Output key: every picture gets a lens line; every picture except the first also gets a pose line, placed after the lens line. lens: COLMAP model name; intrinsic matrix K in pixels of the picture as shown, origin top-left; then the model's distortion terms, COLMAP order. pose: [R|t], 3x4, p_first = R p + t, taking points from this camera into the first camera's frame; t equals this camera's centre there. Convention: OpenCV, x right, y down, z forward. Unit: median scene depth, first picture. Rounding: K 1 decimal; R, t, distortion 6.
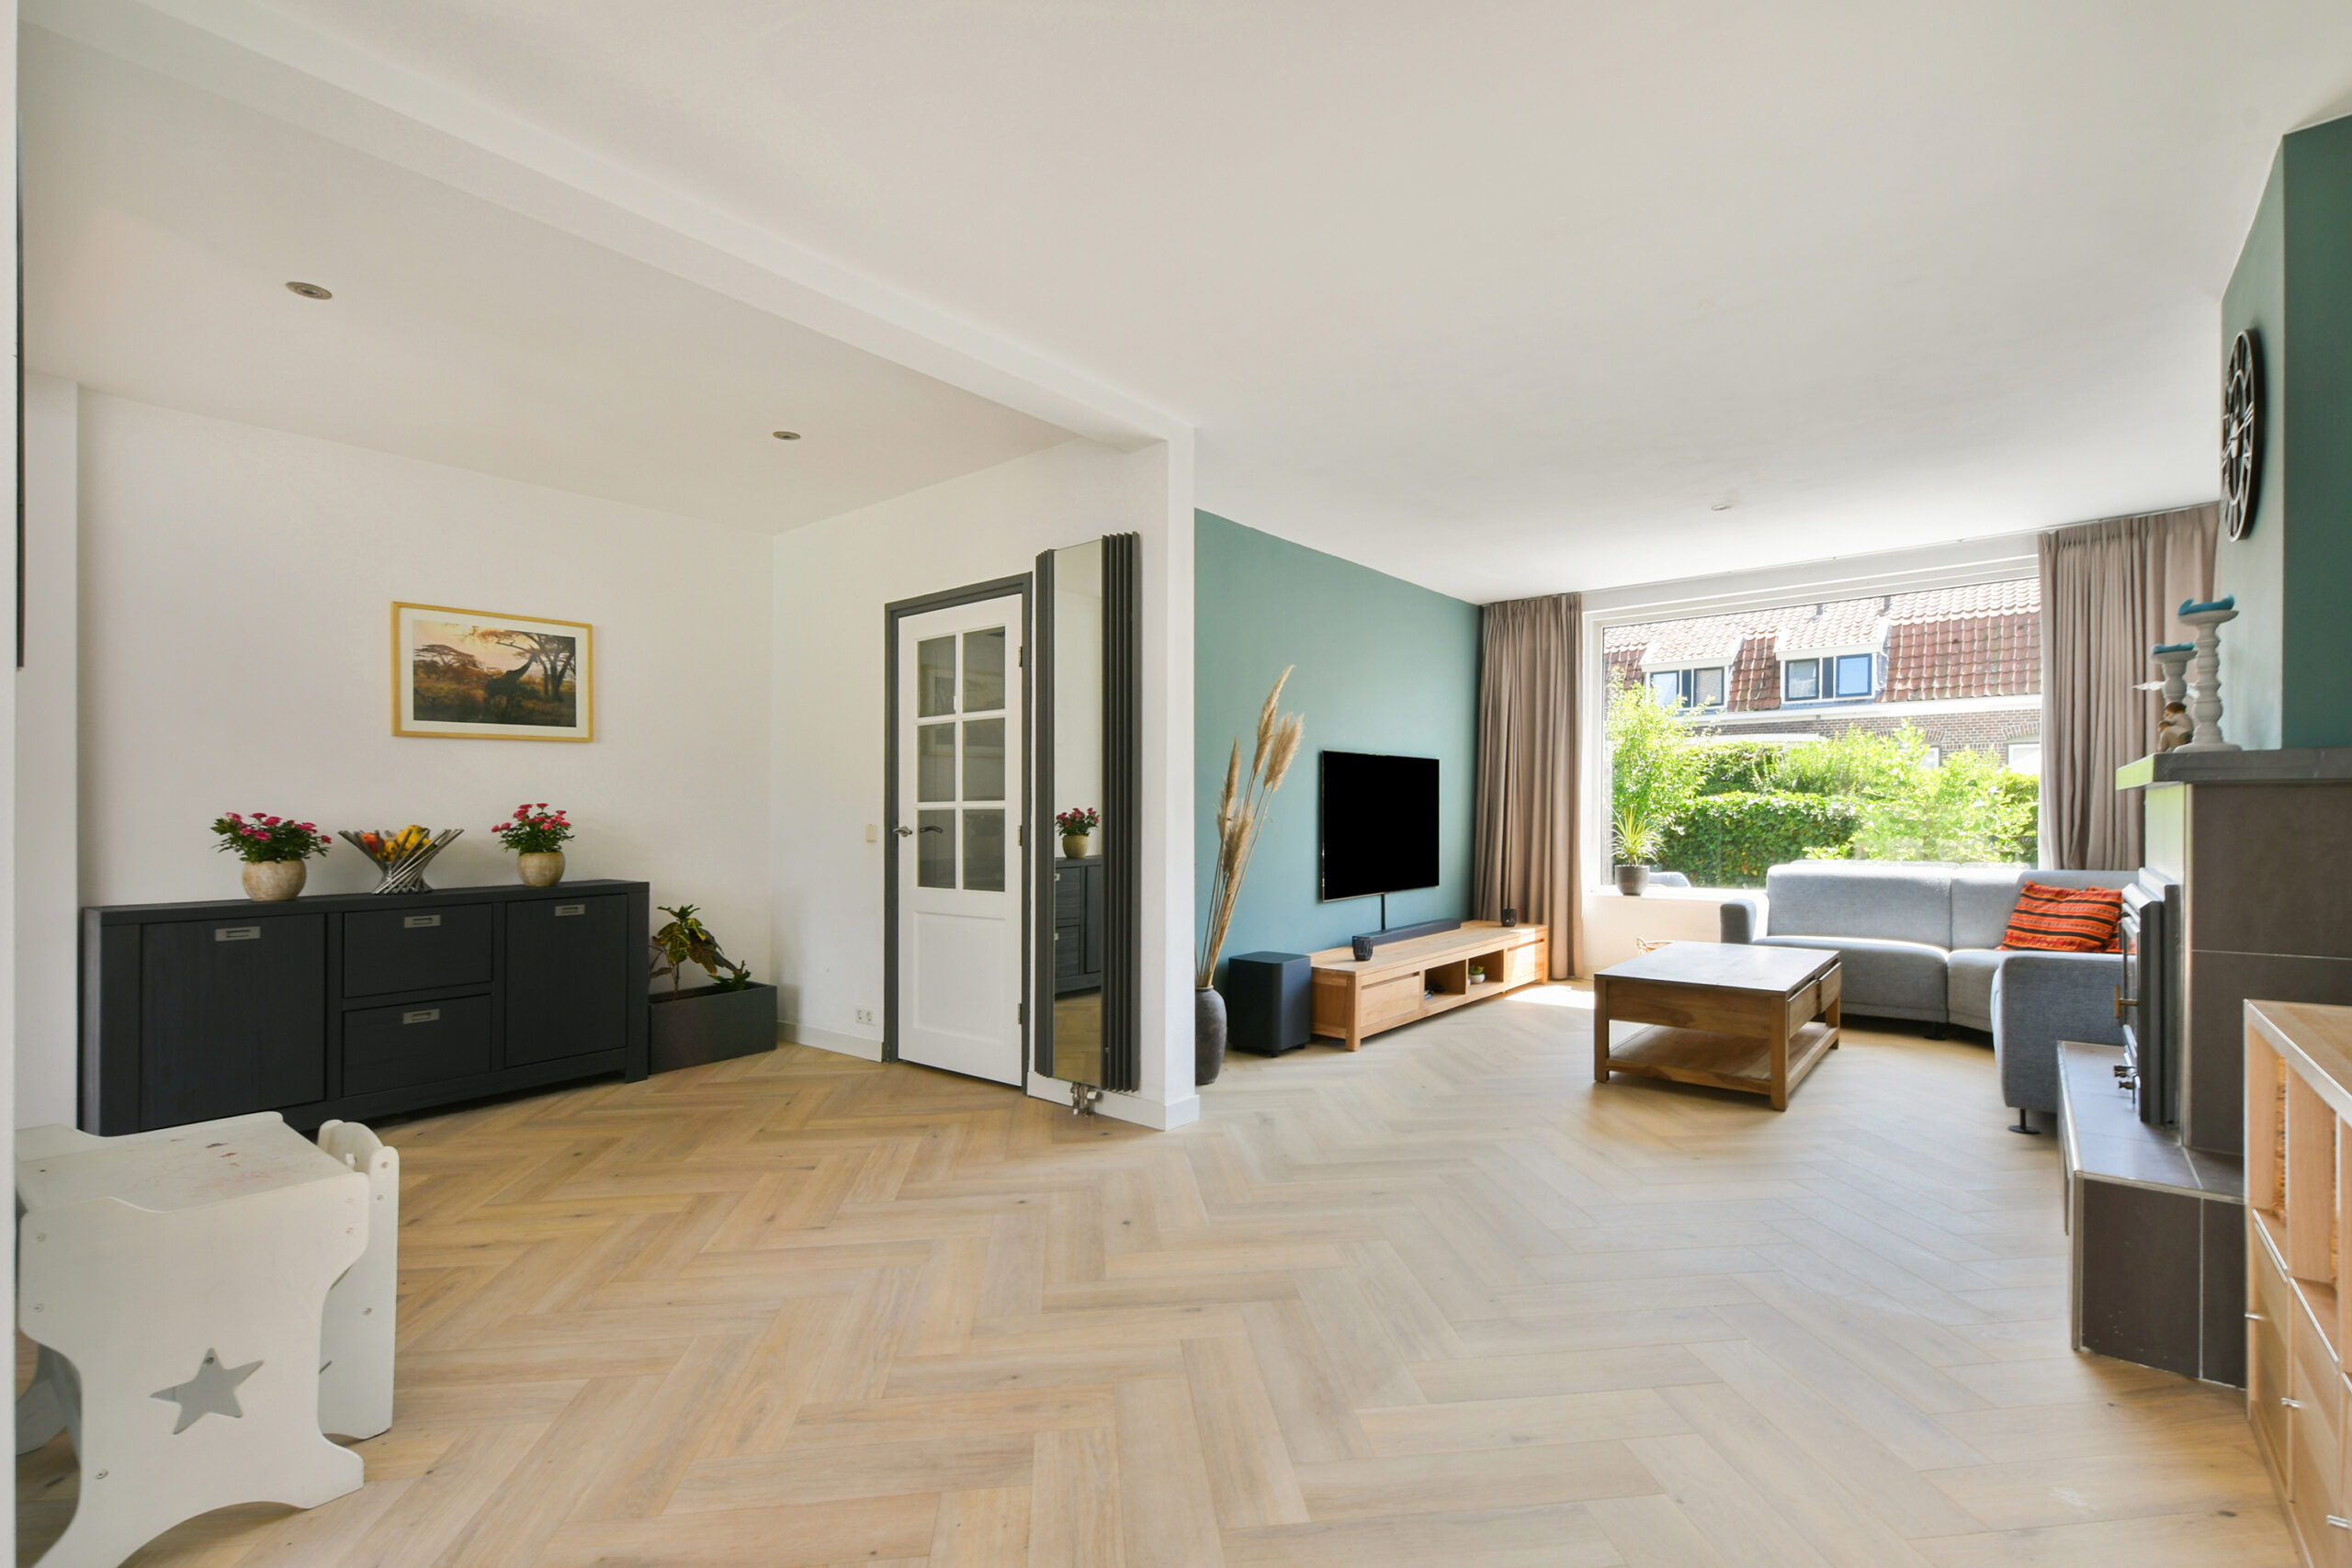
lens RADIAL K [[1028.4, 0, 1179.4], [0, 1028.4, 842.2], [0, 0, 1]] dist [0.003106, 0.000294]
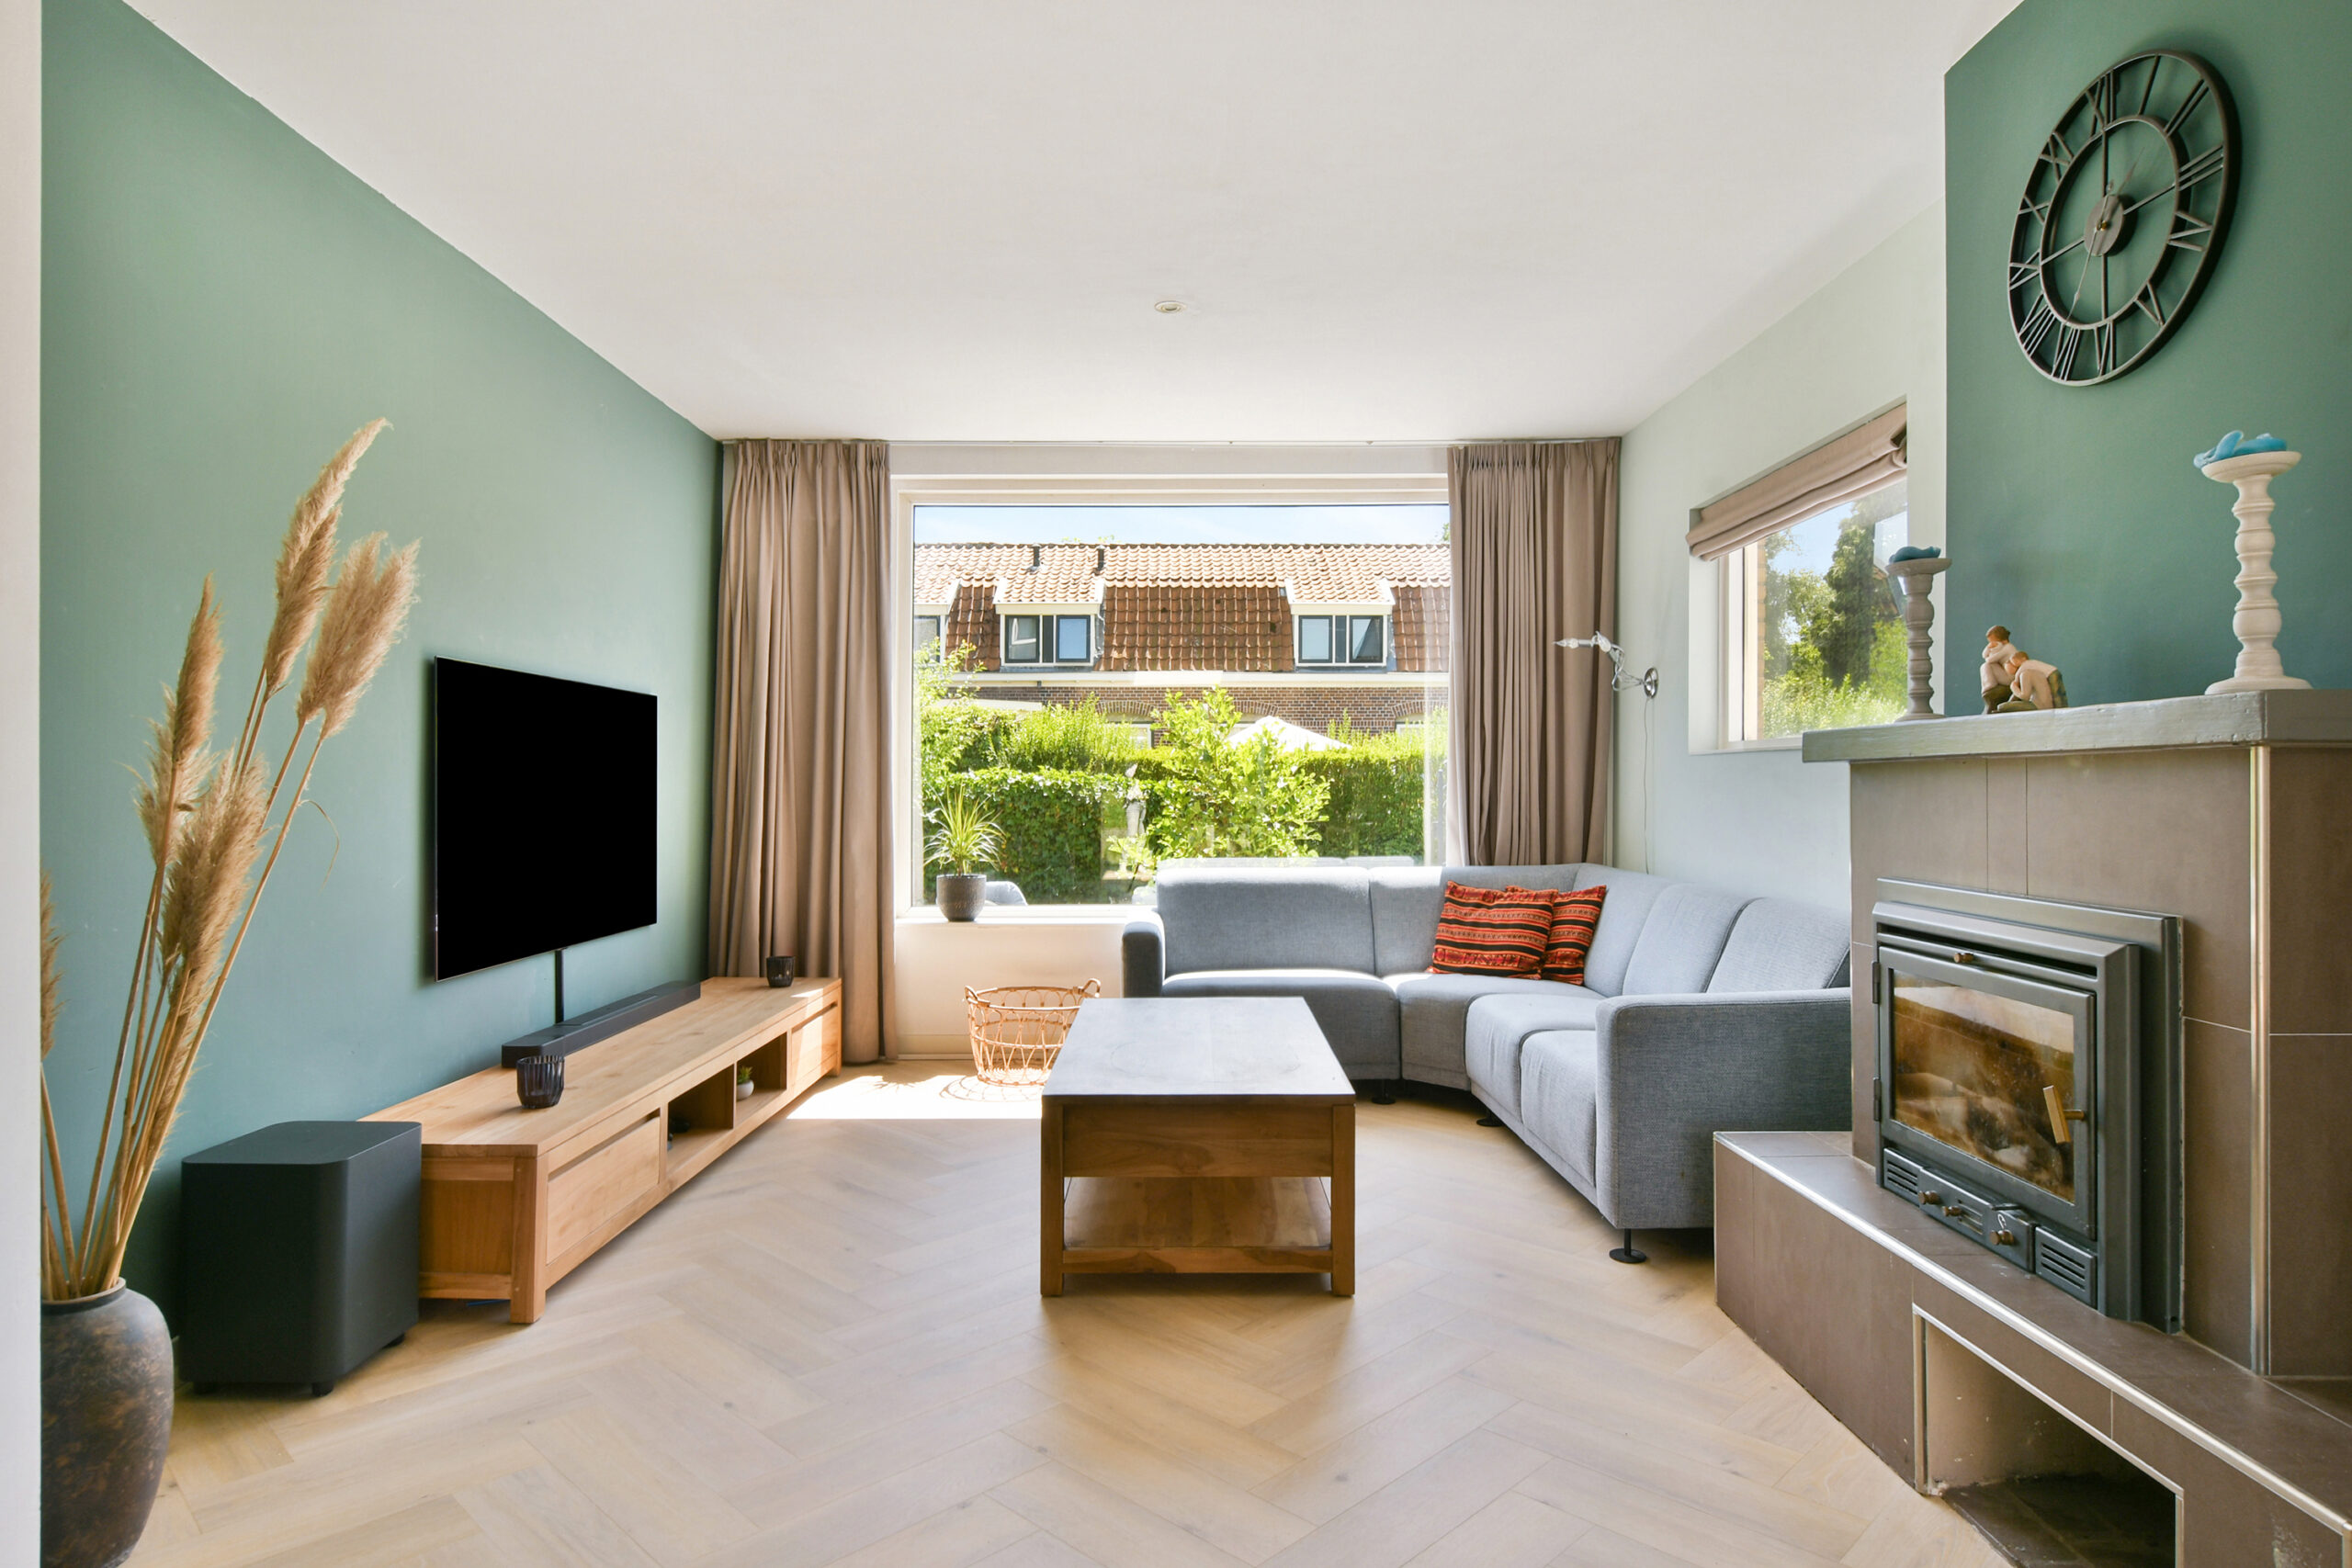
lens RADIAL K [[1312.5, 0, 1172.0], [0, 1312.5, 790.4], [0, 0, 1]] dist [-0.001291, -0.000619]
pose [[0.769633, 0.004665, 0.638469, 0.014242], [0.015086, 0.999561, -0.025489, -0.007477], [-0.638308, 0.029249, 0.769225, 0.283810]]
